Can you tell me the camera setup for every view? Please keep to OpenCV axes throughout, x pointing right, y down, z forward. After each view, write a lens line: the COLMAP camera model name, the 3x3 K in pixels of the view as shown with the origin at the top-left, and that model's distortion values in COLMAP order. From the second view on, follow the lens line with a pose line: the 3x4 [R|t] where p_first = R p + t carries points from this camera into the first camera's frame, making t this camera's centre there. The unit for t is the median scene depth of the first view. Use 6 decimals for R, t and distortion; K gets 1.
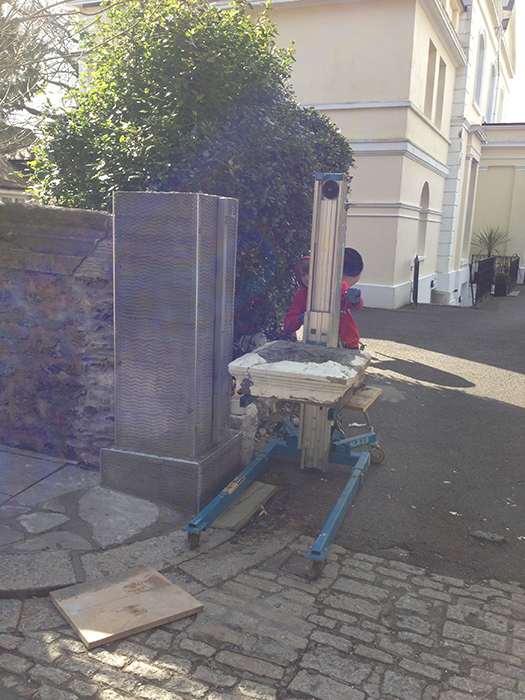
lens RADIAL K [[666.0, 0, 262.5], [0, 666.0, 350.0], [0, 0, 1]] dist [0.219166, -0.299737]
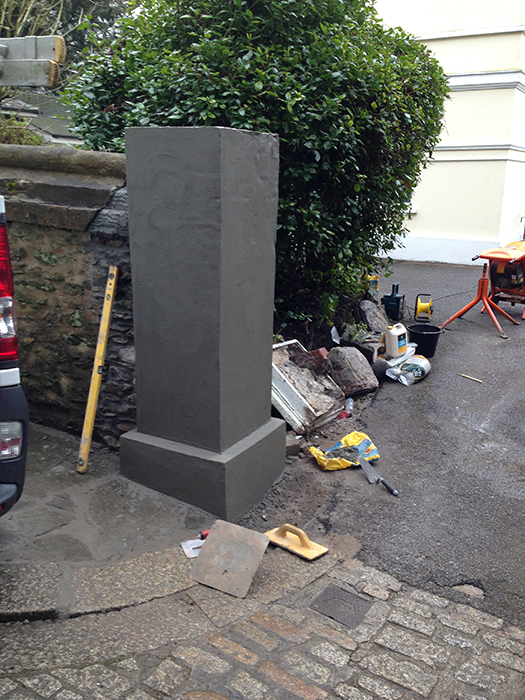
lens RADIAL K [[616.3, 0, 285.1], [0, 616.3, 340.4], [0, 0, 1]] dist [0.309266, -0.479358]
pose [[0.989816, 0.022430, -0.140577, 0.077827], [-0.012887, 0.997573, 0.068428, -0.030652], [0.141770, -0.065920, 0.987702, 0.232971]]
